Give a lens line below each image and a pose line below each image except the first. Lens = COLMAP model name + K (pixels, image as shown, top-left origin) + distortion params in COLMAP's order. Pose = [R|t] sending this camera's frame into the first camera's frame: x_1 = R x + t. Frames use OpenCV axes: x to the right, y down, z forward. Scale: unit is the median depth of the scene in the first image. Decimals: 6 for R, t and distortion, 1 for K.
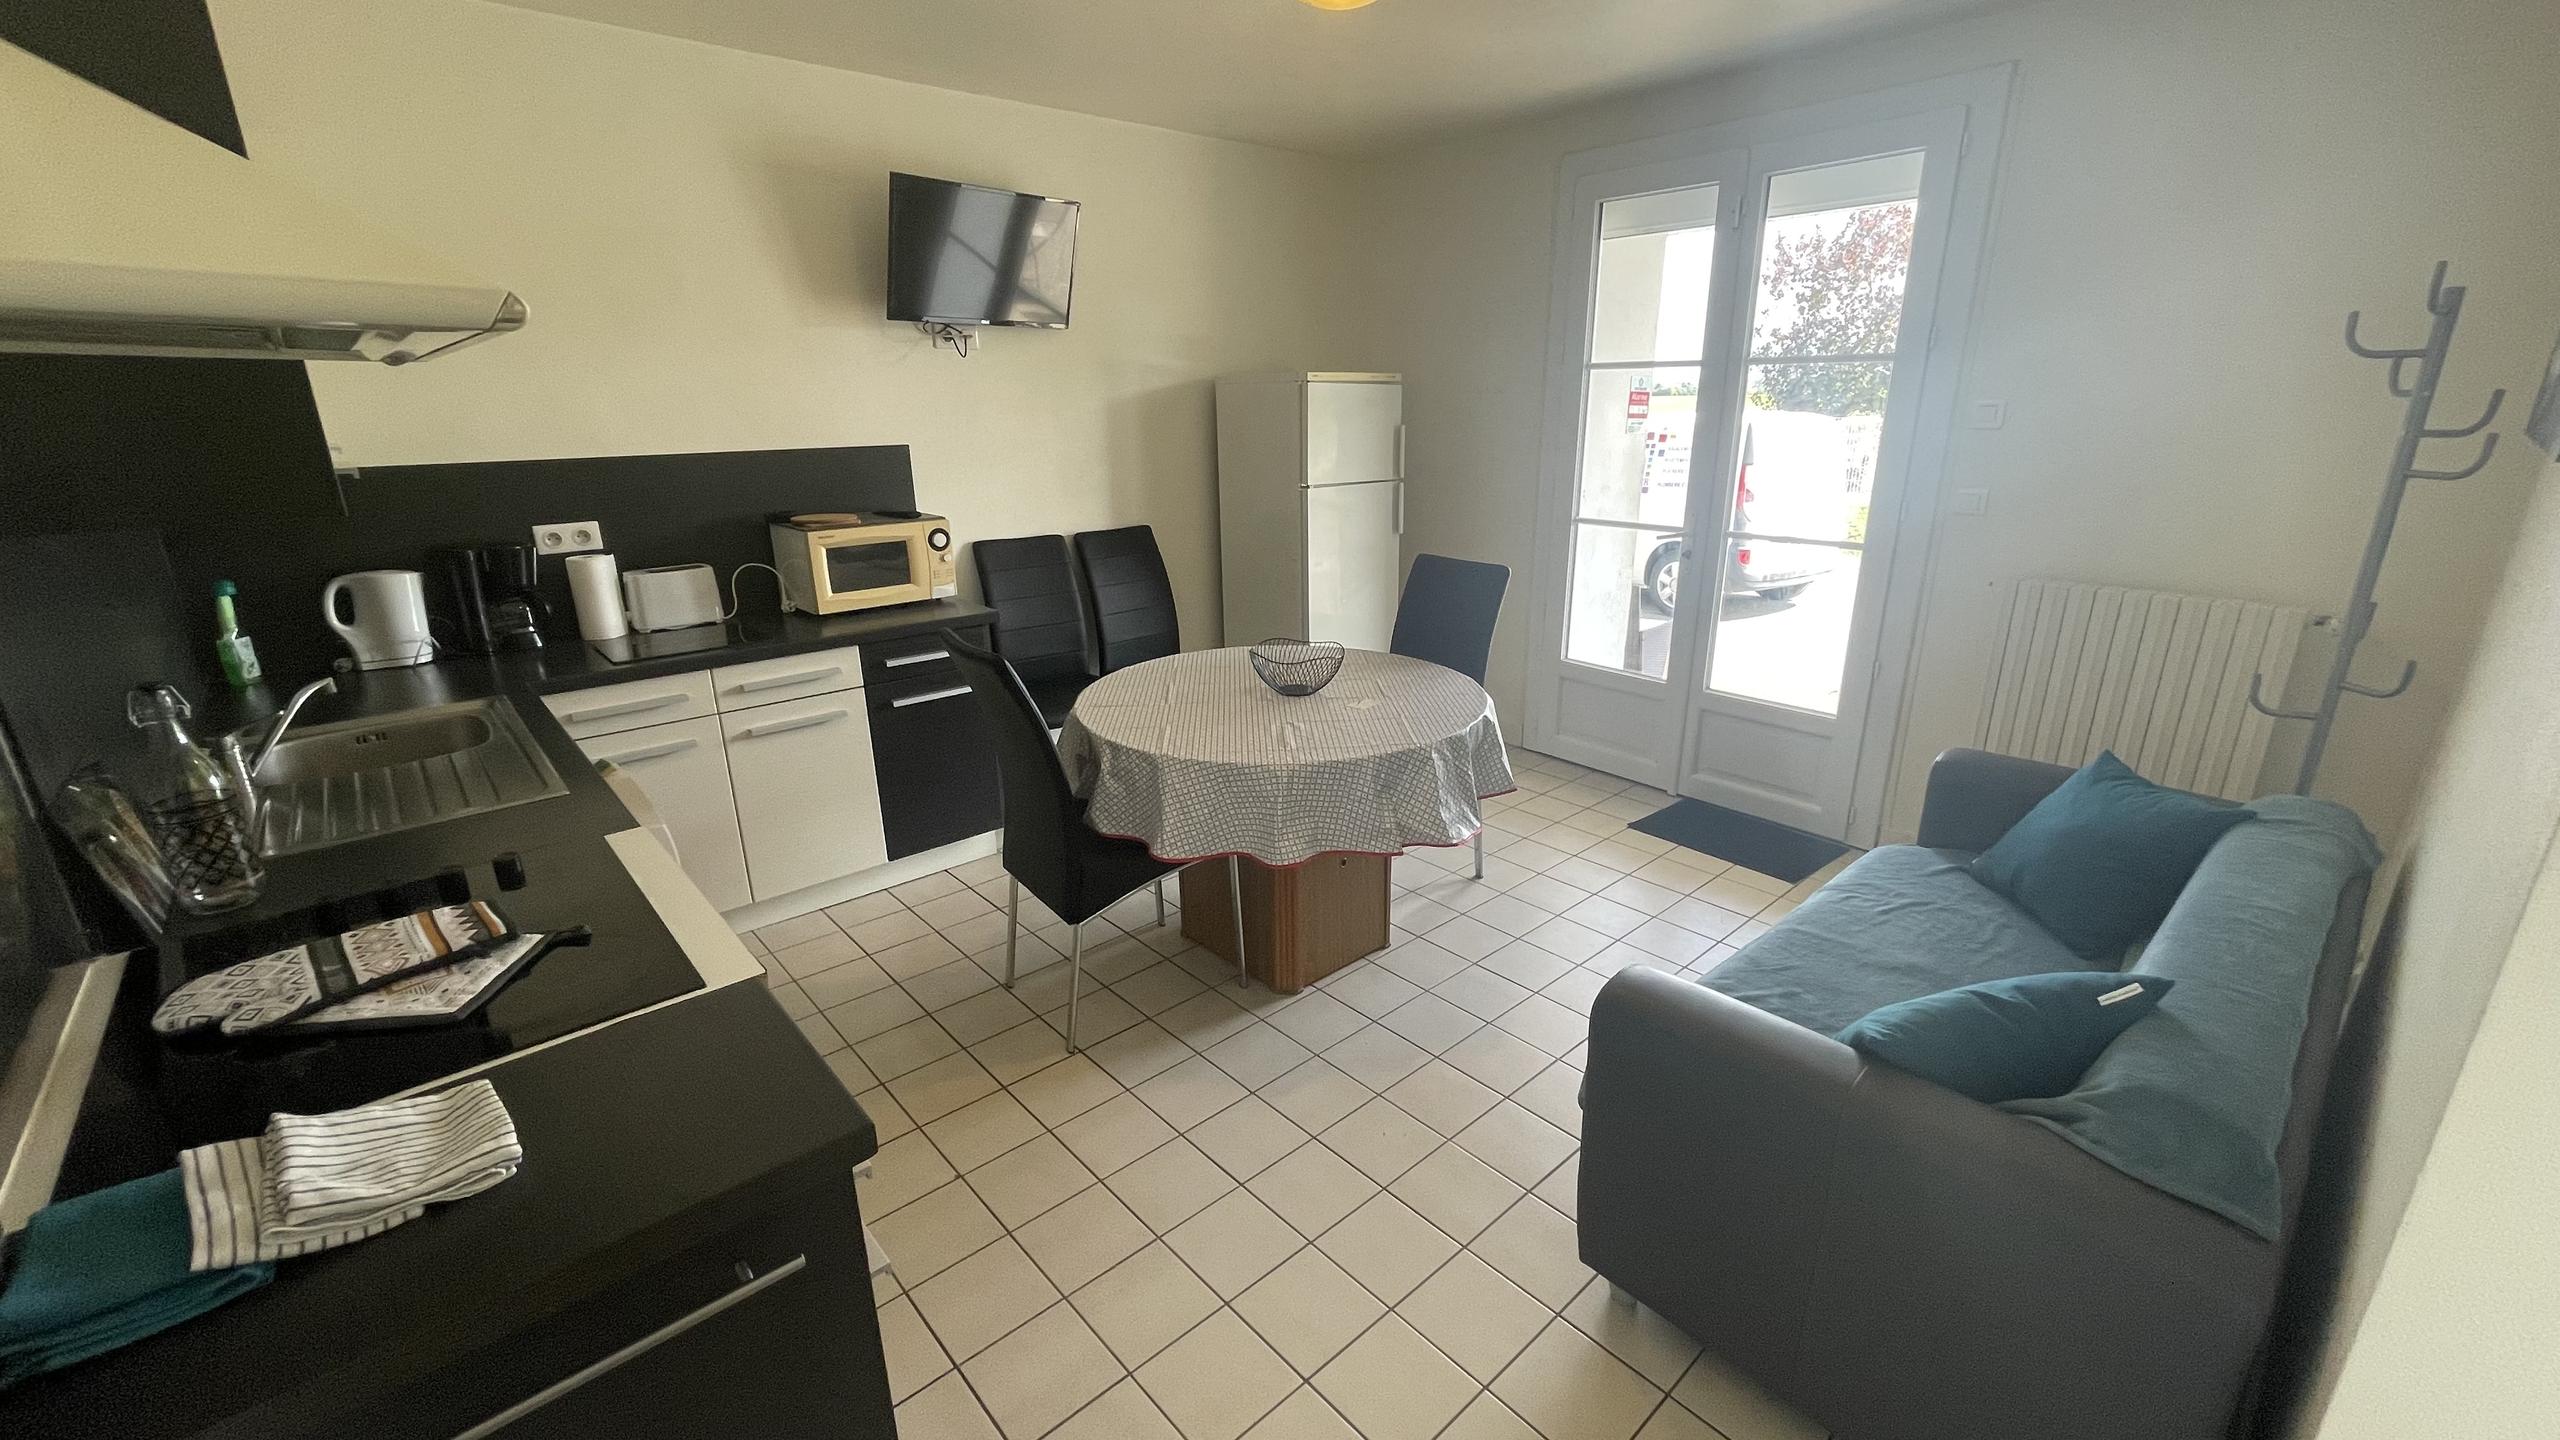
lens RADIAL K [[1032.6, 0, 1280.0], [0, 1032.6, 720.0], [0, 0, 1]] dist [0.000260, 0.000051]
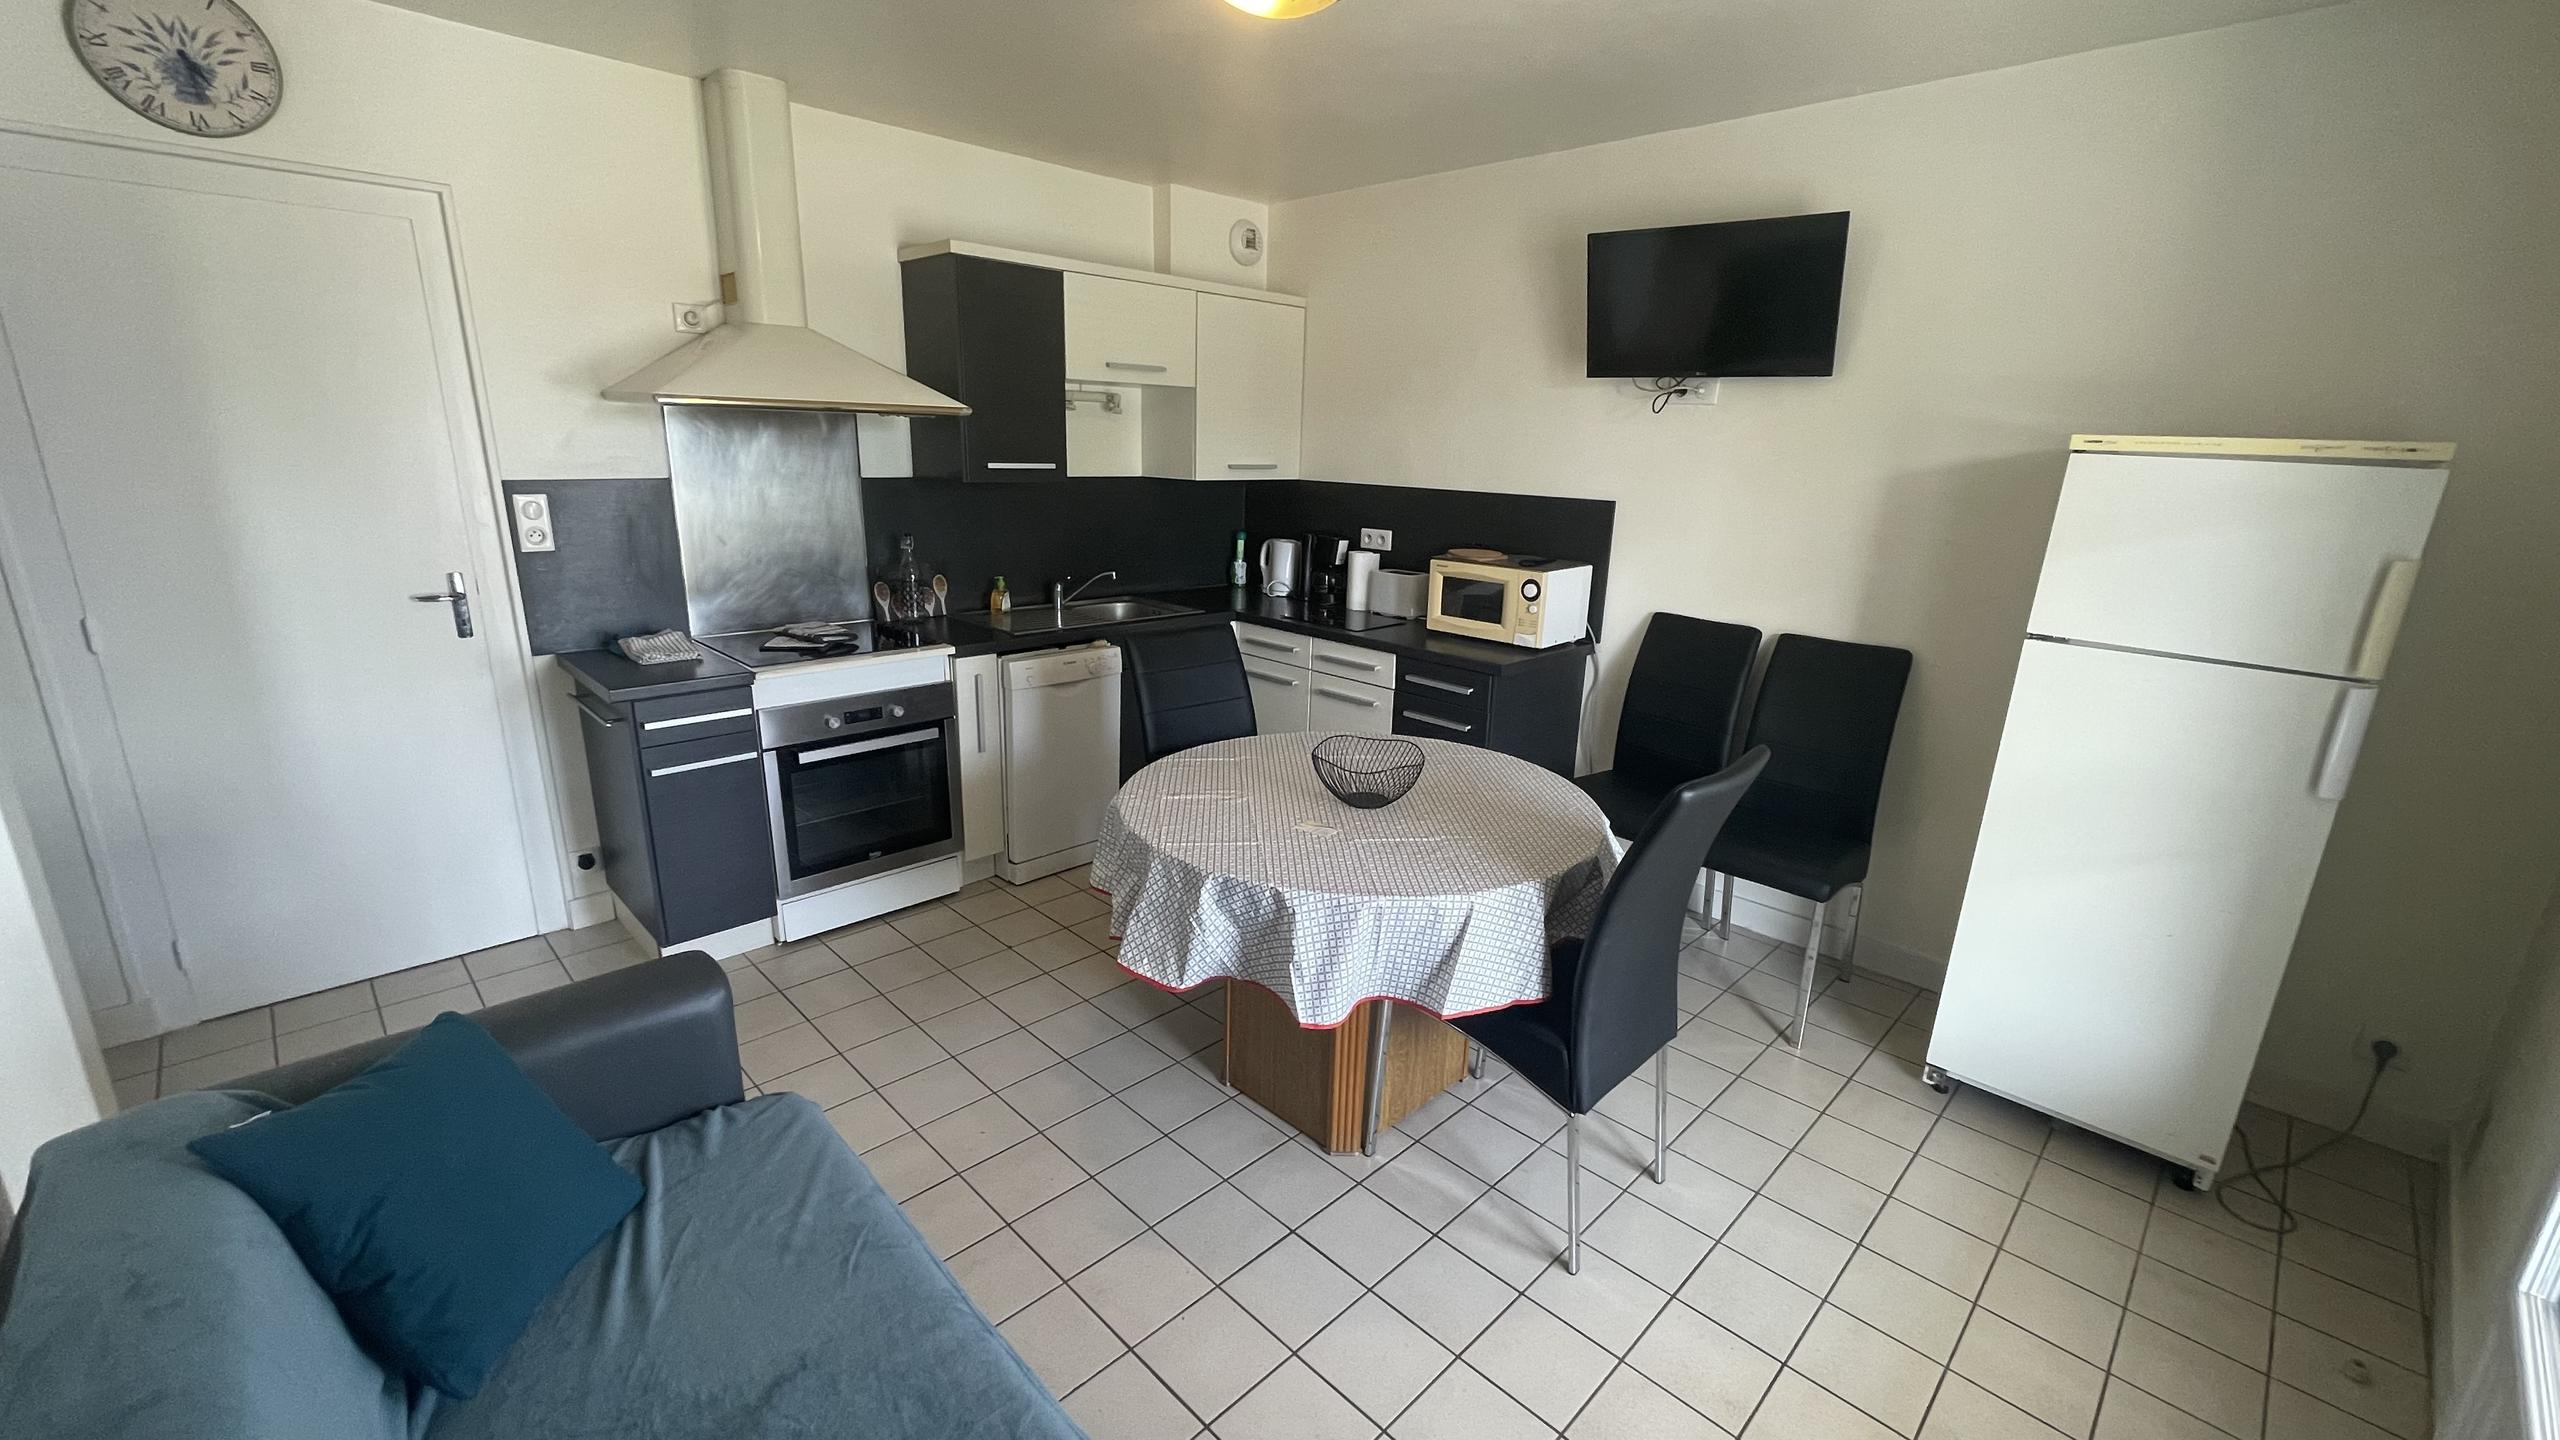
lens RADIAL K [[1032.6, 0, 1280.0], [0, 1032.6, 720.0], [0, 0, 1]] dist [0.000260, 0.000051]
pose [[0.047252, 0.275381, -0.960173, 0.708593], [-0.329479, 0.911747, 0.245278, -0.239970], [0.942980, 0.304767, 0.133814, 0.711714]]
